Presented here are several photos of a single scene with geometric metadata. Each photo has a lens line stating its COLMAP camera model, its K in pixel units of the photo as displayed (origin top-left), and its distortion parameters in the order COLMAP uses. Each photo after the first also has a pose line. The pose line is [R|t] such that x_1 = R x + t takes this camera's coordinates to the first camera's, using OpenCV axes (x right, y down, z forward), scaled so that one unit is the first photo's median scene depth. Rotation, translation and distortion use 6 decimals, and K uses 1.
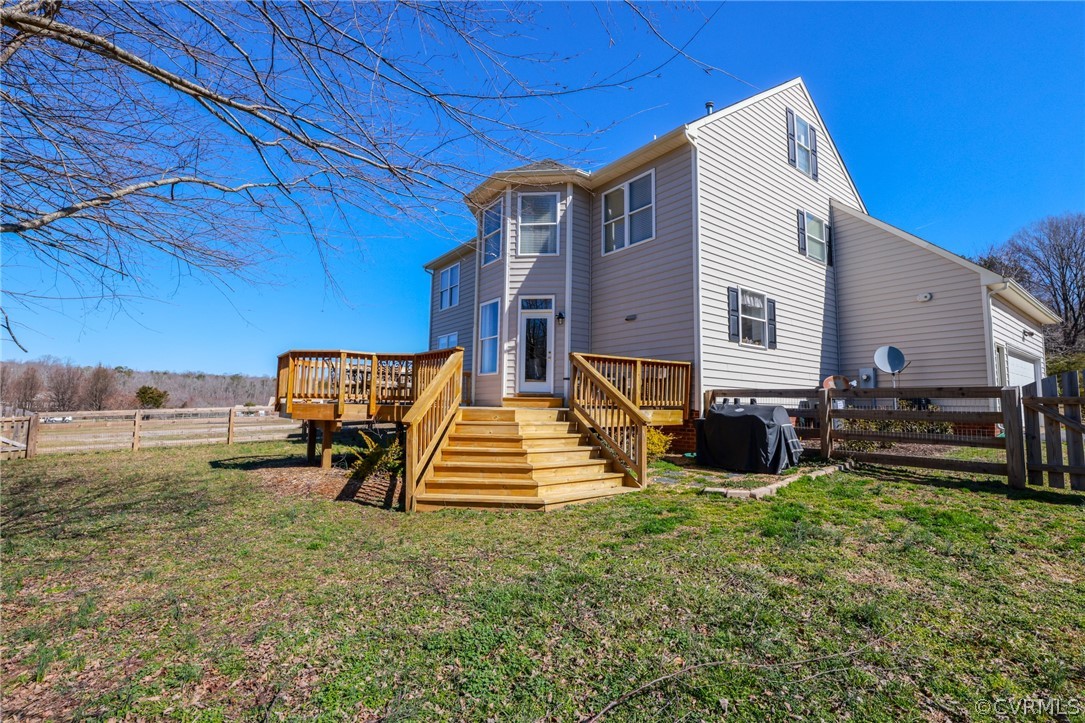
lens RADIAL K [[497.2, 0, 550.5], [0, 497.2, 360.8], [0, 0, 1]] dist [-0.025149, 0.000871]
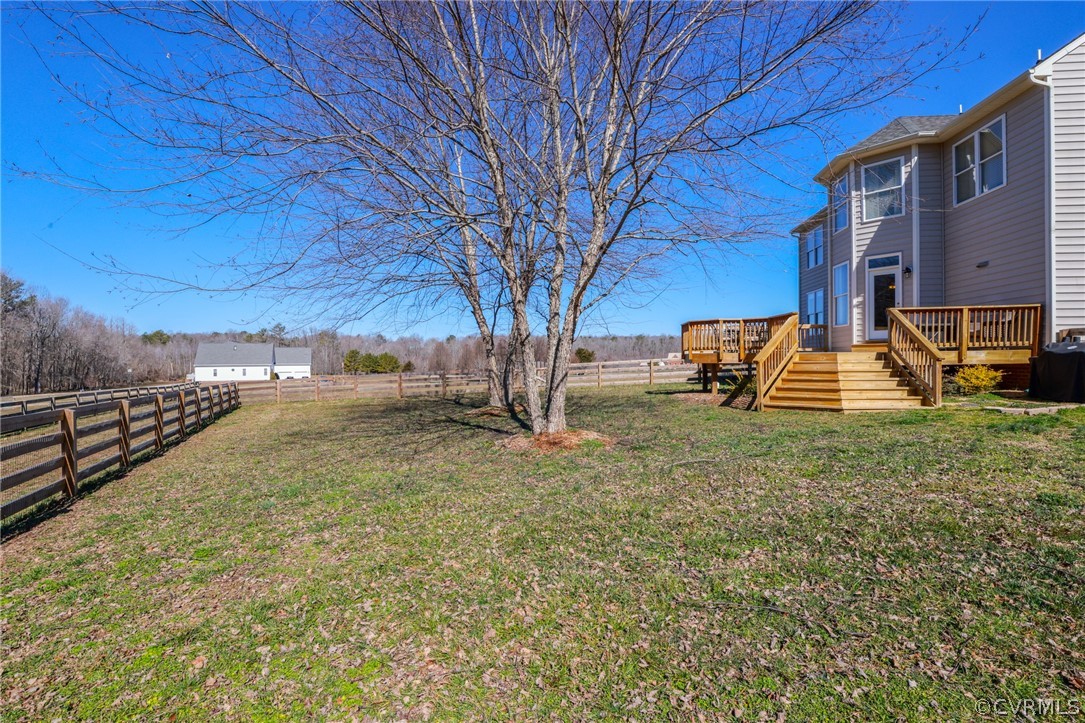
lens RADIAL K [[497.2, 0, 547.1], [0, 497.2, 364.1], [0, 0, 1]] dist [-0.025149, 0.000871]
pose [[0.728476, -0.013908, -0.684930, 0.206918], [0.082126, 0.994357, 0.067156, -0.023193], [0.680131, -0.105172, 0.725507, -0.429386]]
